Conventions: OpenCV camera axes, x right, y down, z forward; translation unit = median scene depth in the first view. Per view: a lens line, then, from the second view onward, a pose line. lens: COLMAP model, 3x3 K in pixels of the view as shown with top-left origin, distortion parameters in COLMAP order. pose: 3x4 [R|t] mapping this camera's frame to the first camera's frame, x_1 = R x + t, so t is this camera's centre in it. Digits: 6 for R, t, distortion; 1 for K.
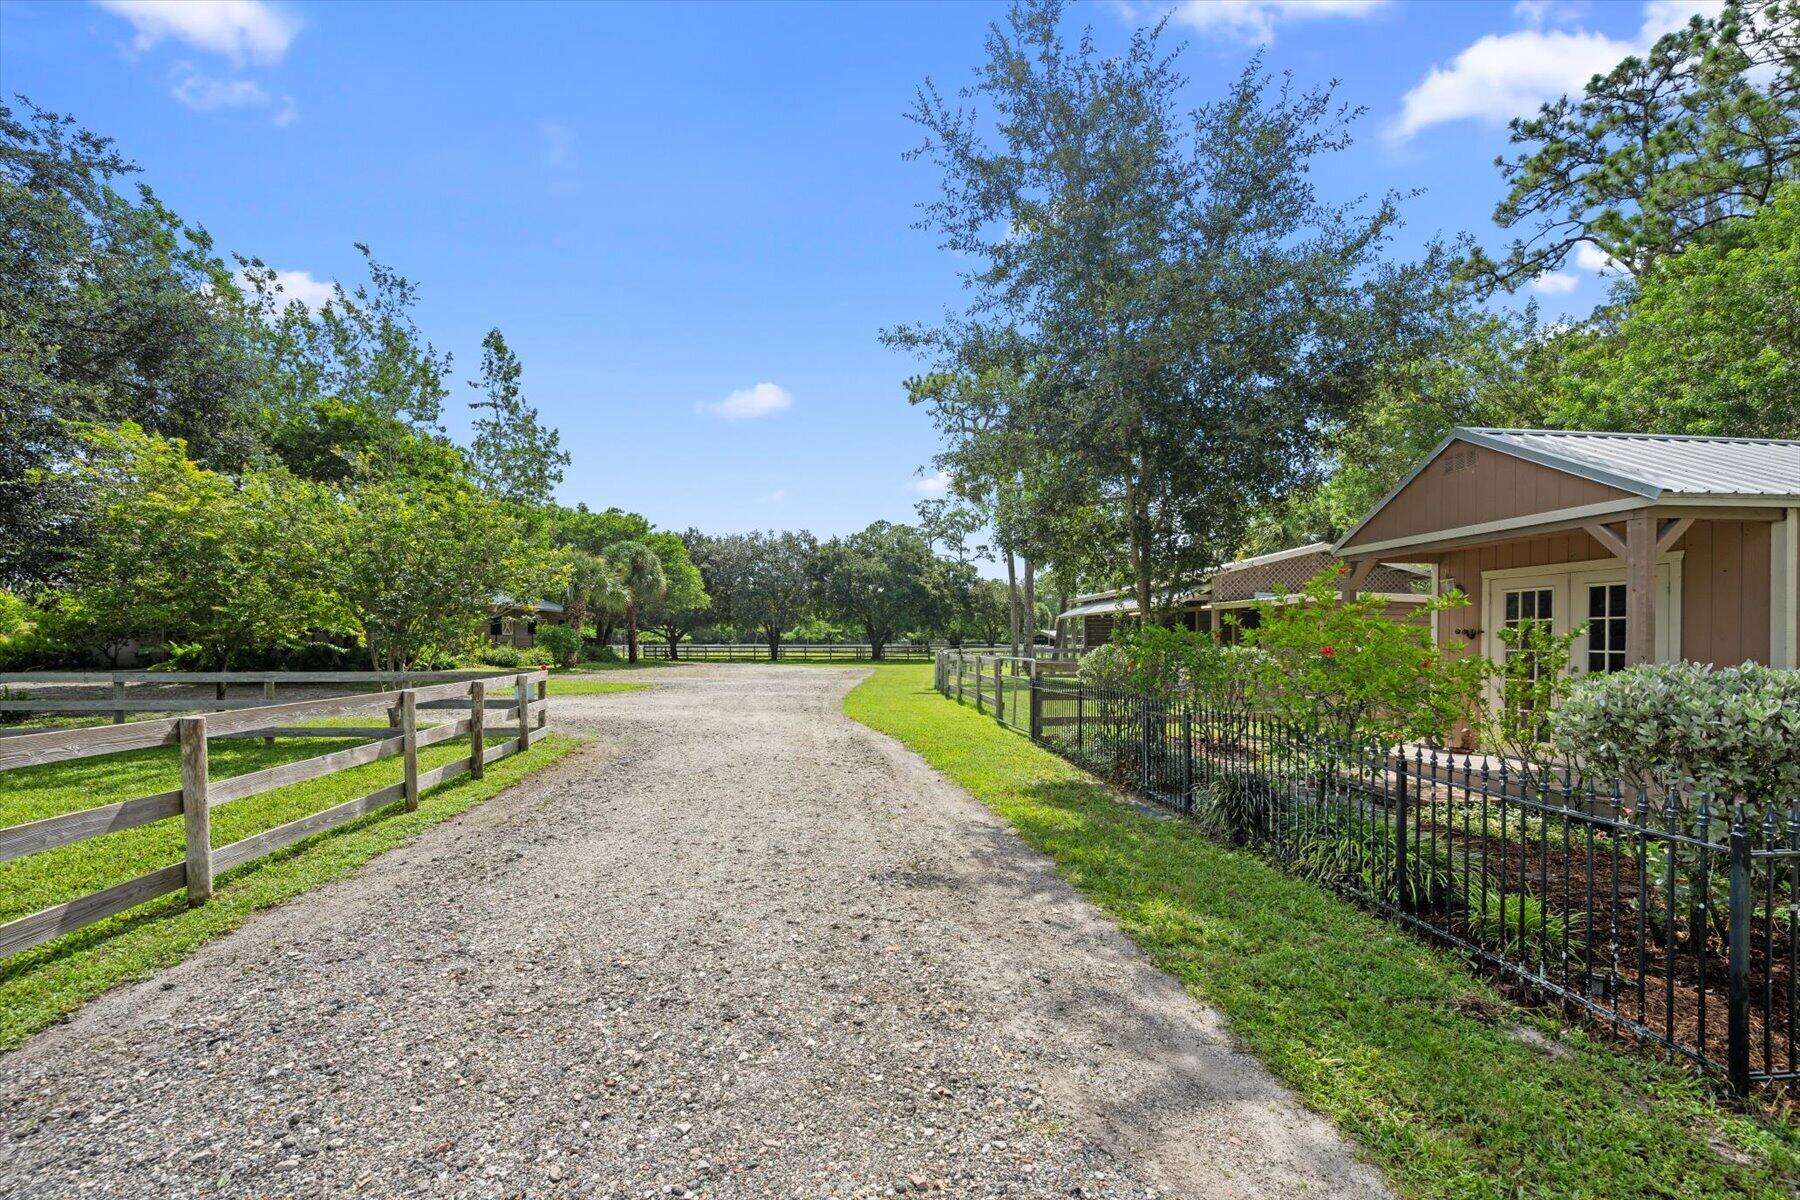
lens RADIAL K [[731.6, 0, 904.4], [0, 731.6, 630.7], [0, 0, 1]] dist [0.002694, 0.000020]
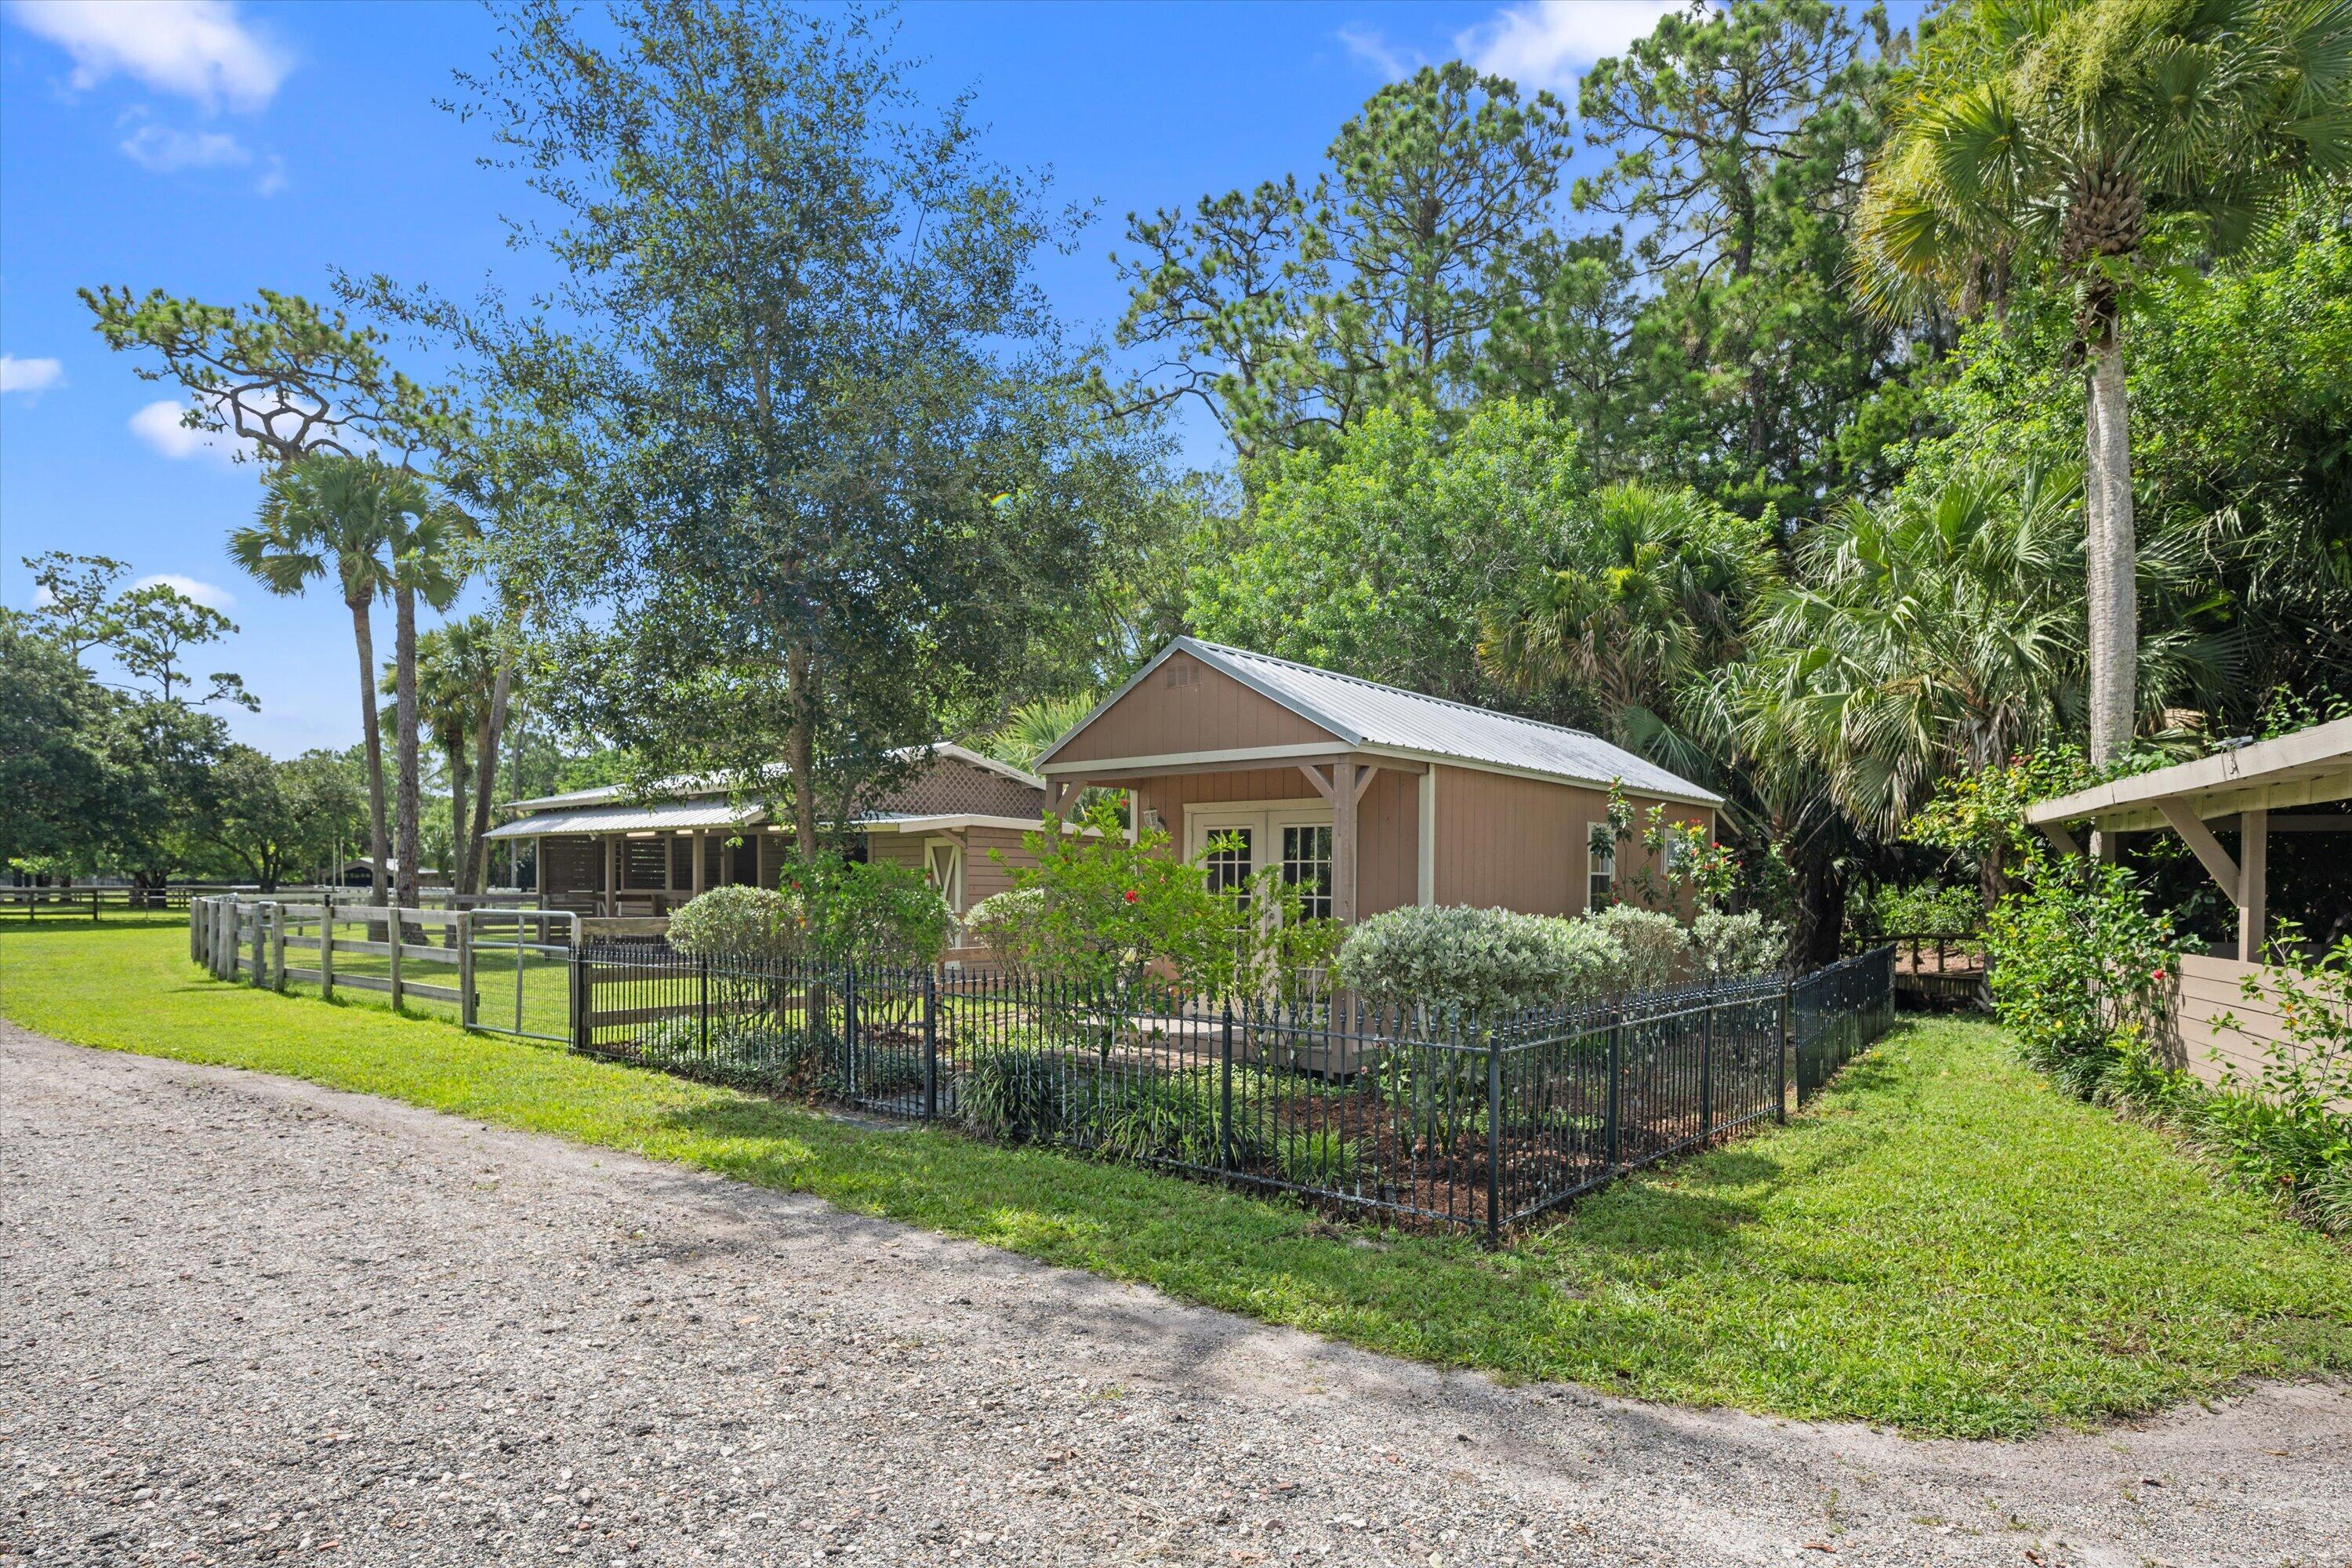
lens RADIAL K [[1270.0, 0, 1176.1], [0, 1270.0, 873.5], [0, 0, 1]] dist [-0.000700, 0.000098]
pose [[0.726083, 0.011792, 0.687506, -0.277118], [-0.016632, 0.999862, 0.000416, 0.000141], [-0.687406, -0.011737, 0.726178, -0.077628]]
